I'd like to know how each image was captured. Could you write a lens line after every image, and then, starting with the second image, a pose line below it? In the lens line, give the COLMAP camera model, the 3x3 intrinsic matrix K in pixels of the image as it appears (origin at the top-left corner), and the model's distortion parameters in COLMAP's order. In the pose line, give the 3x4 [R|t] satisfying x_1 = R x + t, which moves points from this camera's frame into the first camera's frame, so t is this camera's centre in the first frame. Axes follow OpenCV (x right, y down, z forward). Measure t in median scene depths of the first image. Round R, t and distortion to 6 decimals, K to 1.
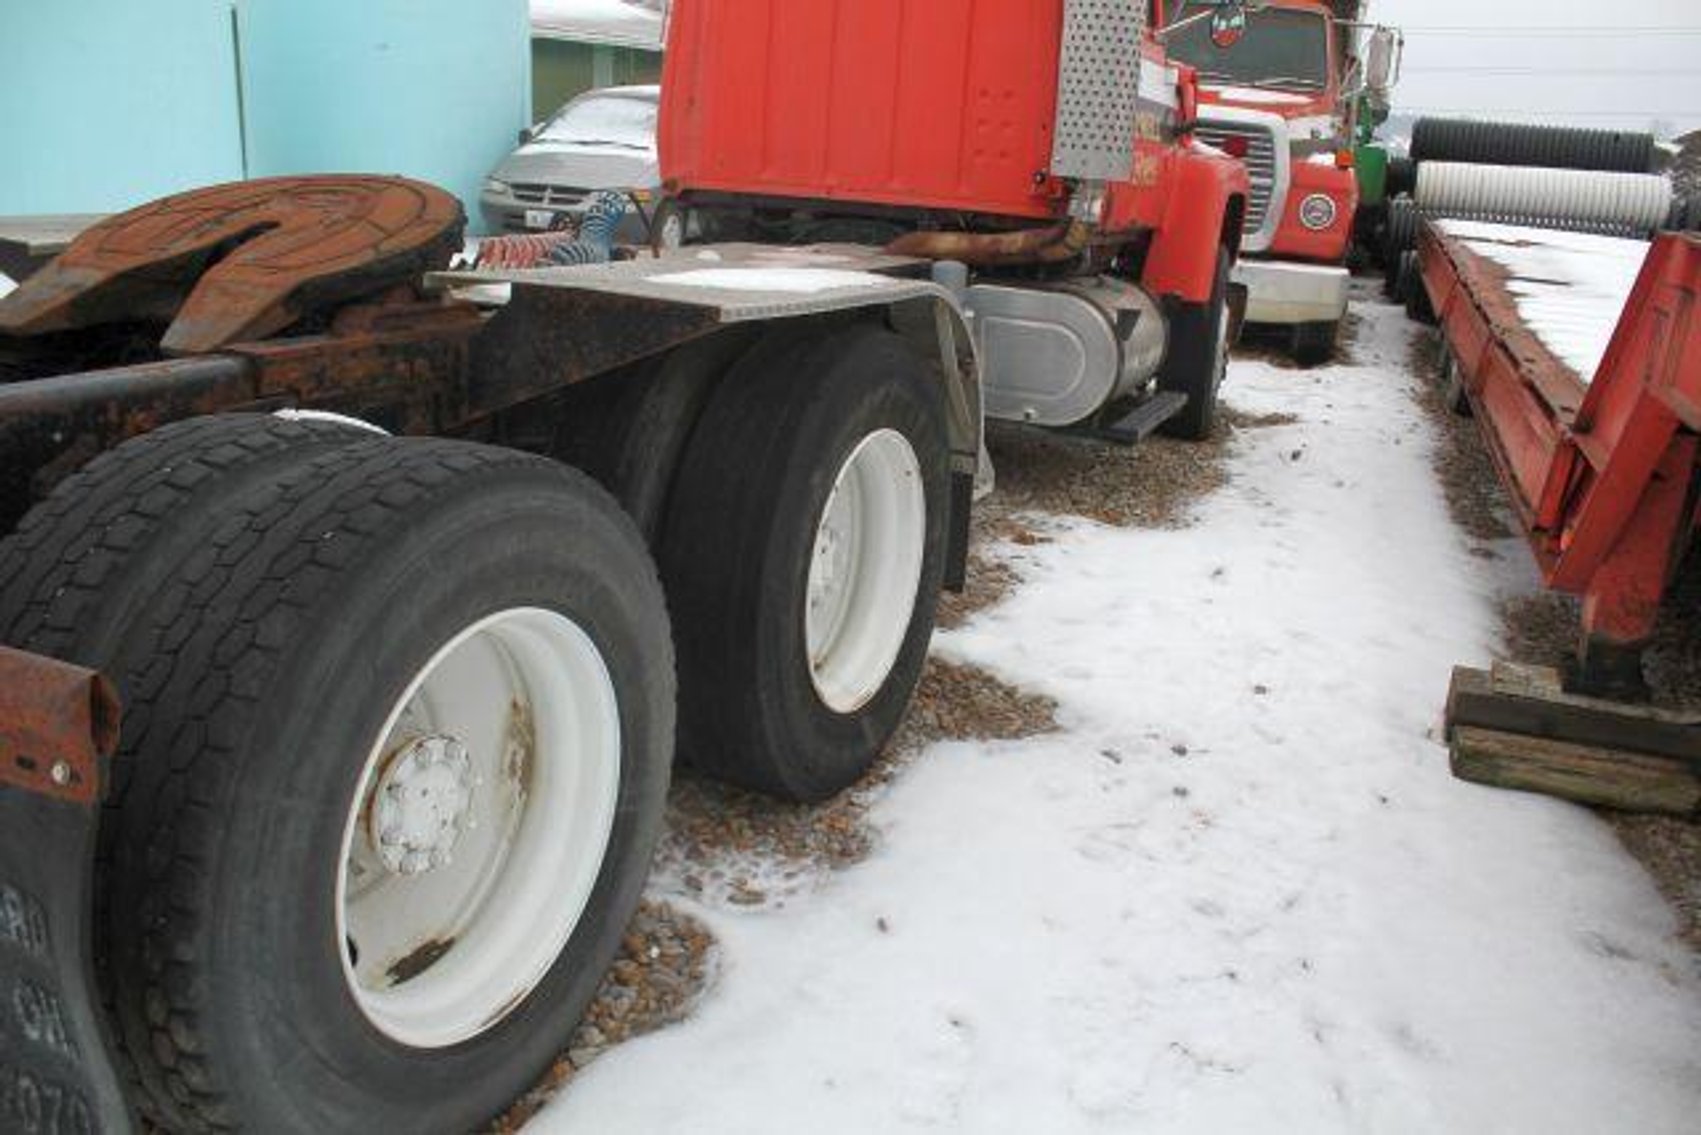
lens RADIAL K [[1426.9, 0, 864.6], [0, 1426.9, 545.2], [0, 0, 1]] dist [-0.157130, 0.141719]
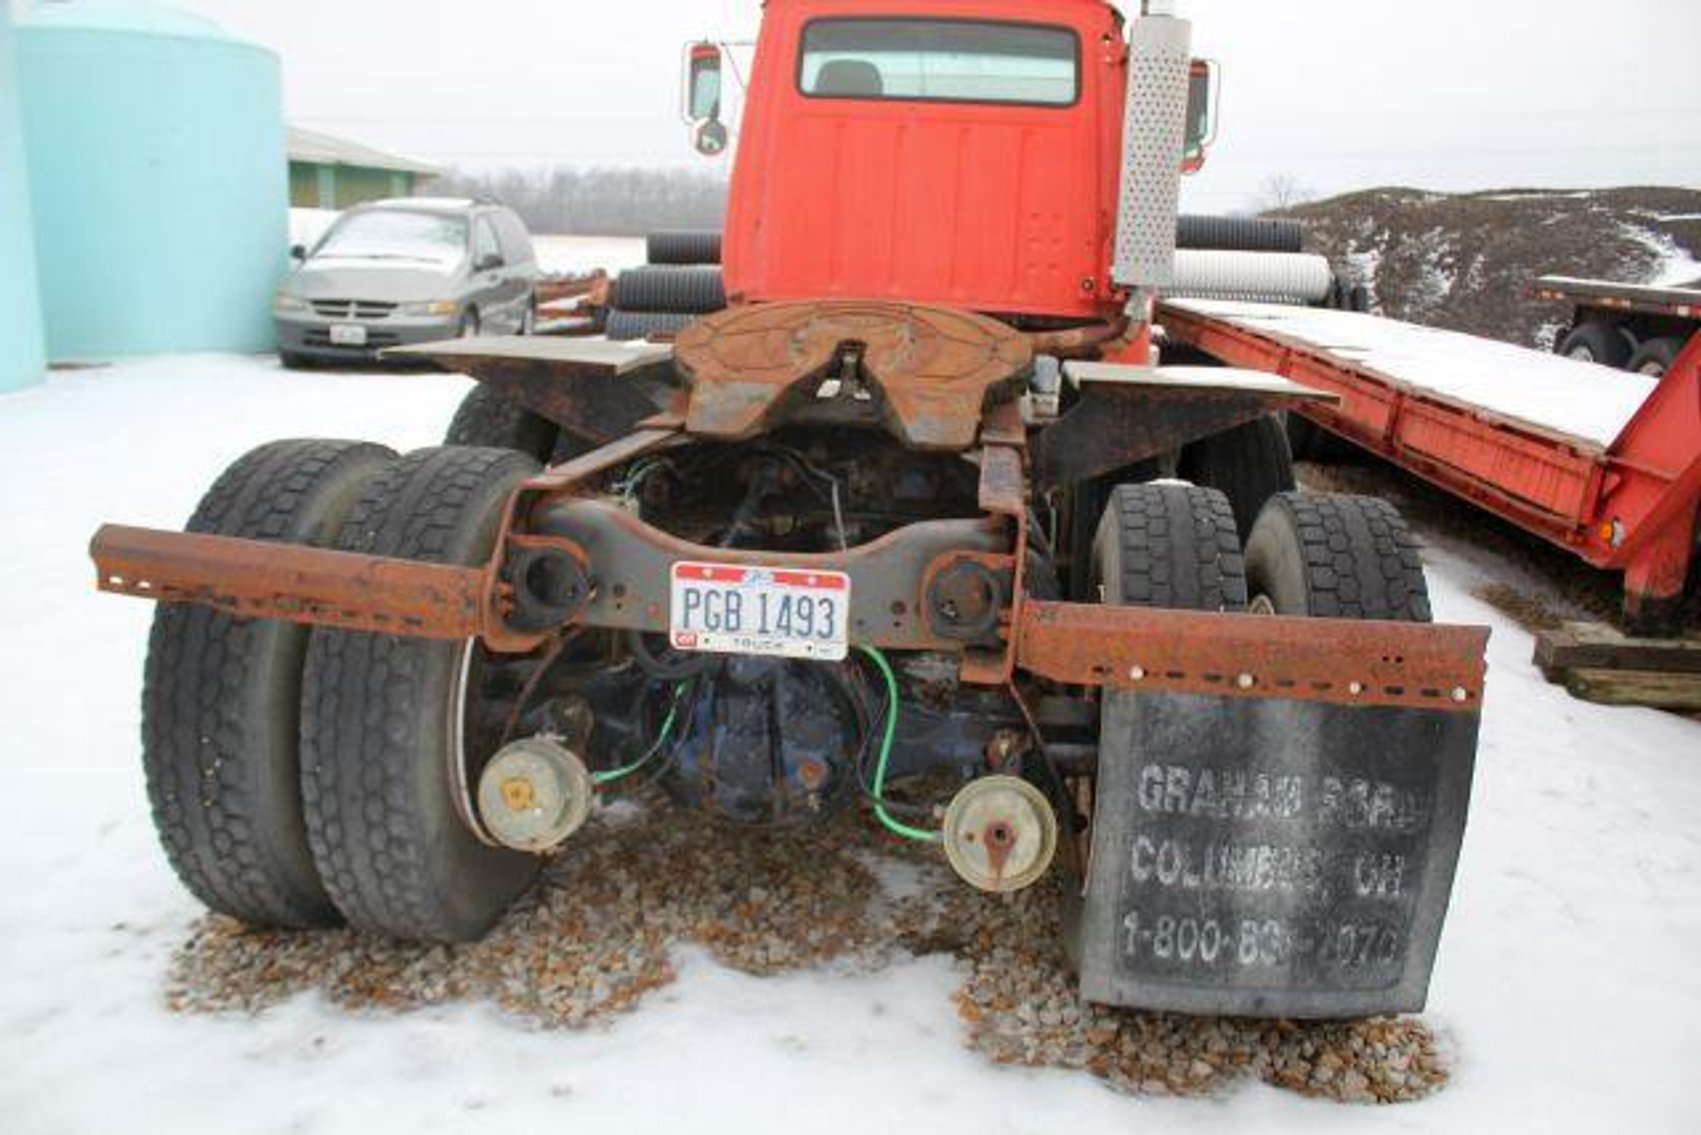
lens RADIAL K [[1426.9, 0, 864.6], [0, 1426.9, 545.2], [0, 0, 1]] dist [-0.157130, 0.141719]
pose [[0.952309, -0.082815, 0.293683, -0.456143], [0.100943, 0.993777, -0.047088, -0.000072], [-0.287956, 0.074488, 0.954742, -0.094786]]
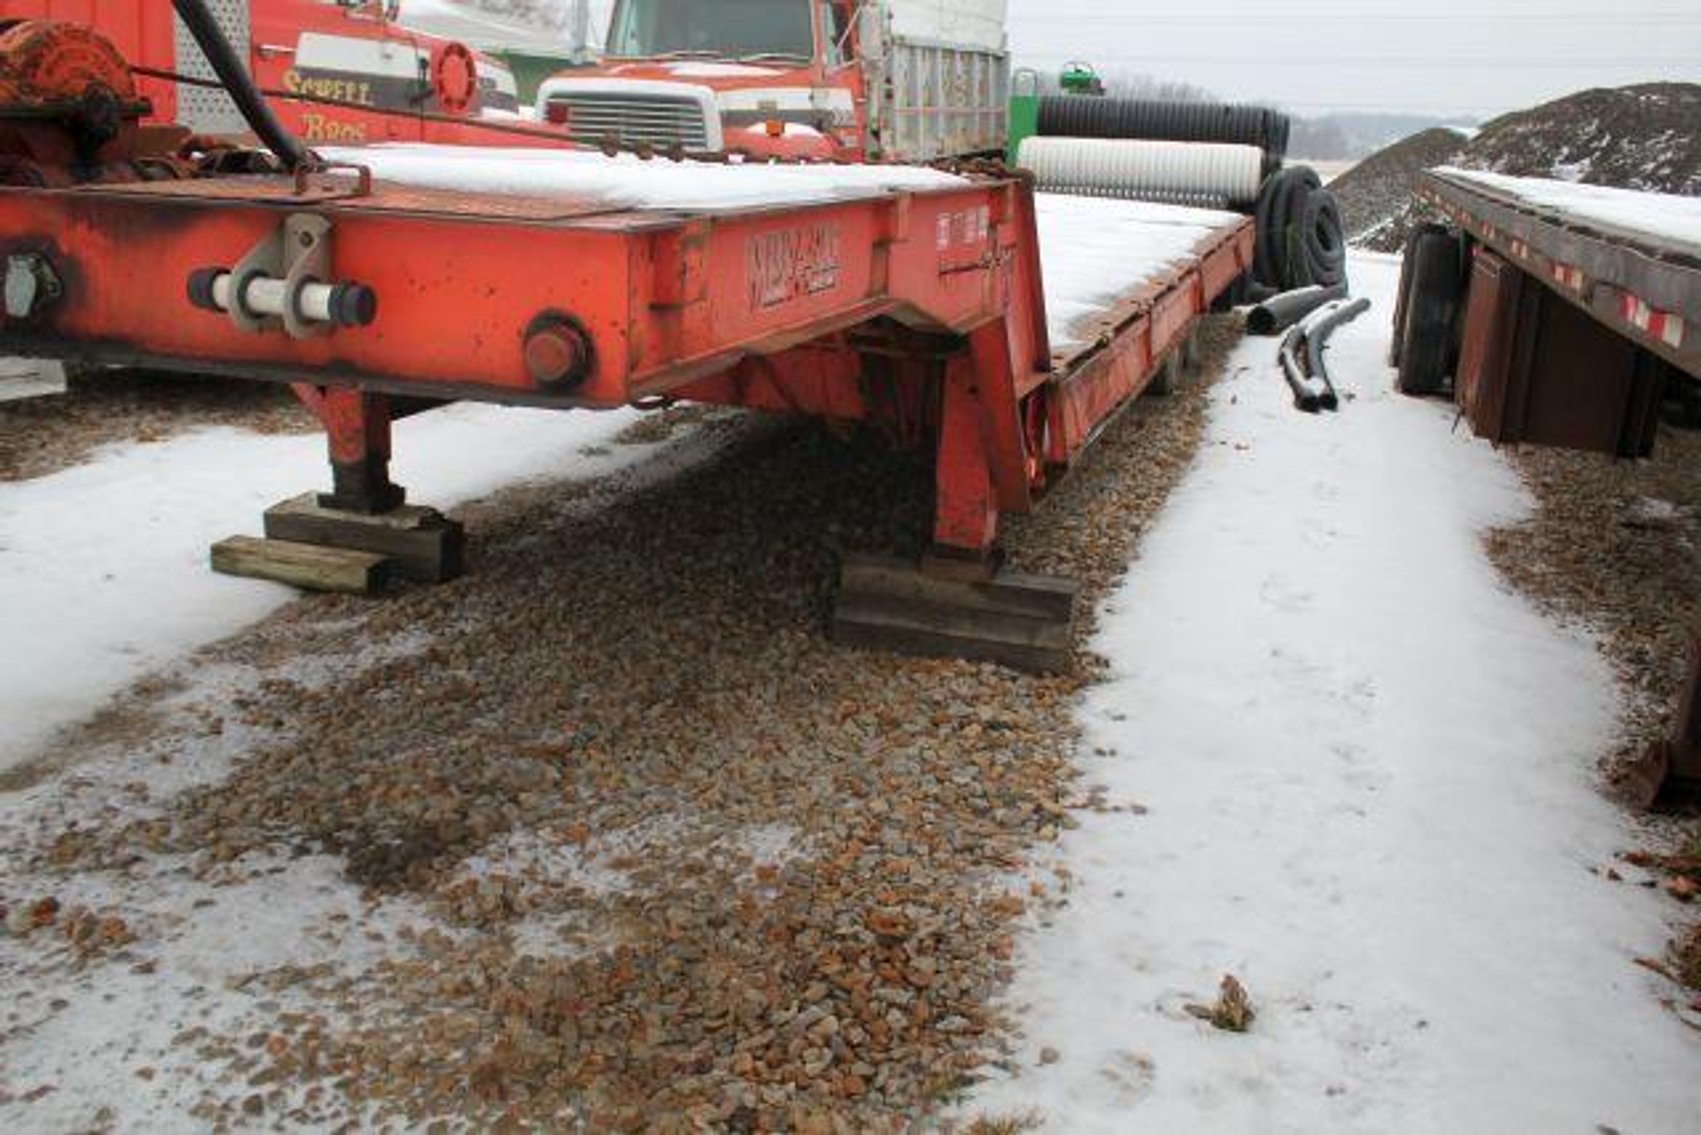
lens RADIAL K [[1579.5, 0, 850.5], [0, 1579.5, 567.5], [0, 0, 1]] dist [-0.133709, 0.132426]
pose [[0.999641, -0.014782, 0.022359, 0.668109], [0.015213, 0.999699, -0.019244, 0.137246], [-0.022068, 0.019577, 0.999565, -0.301315]]
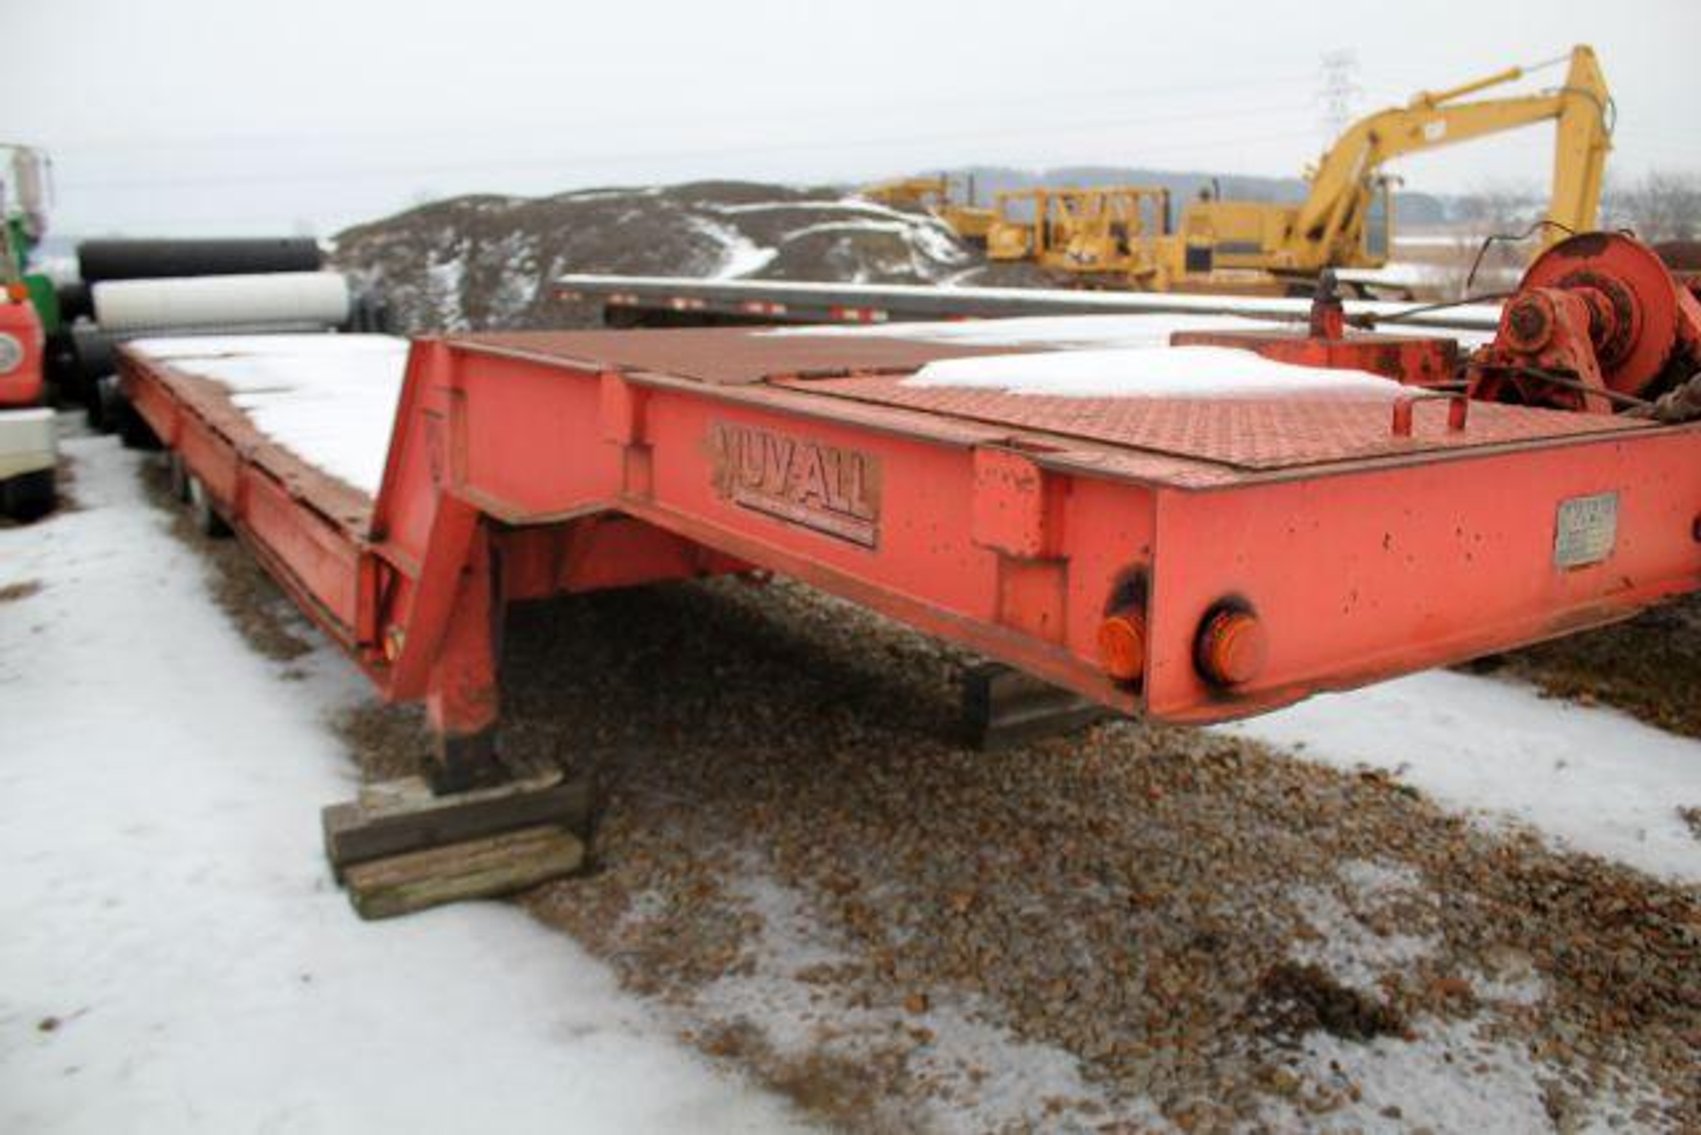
lens RADIAL K [[1426.9, 0, 864.6], [0, 1426.9, 545.2], [0, 0, 1]] dist [-0.157130, 0.141719]
pose [[0.633637, -0.209849, 0.744626, -0.007616], [0.264648, 0.963235, 0.046256, -0.023098], [-0.726956, 0.167755, 0.665877, 0.052303]]
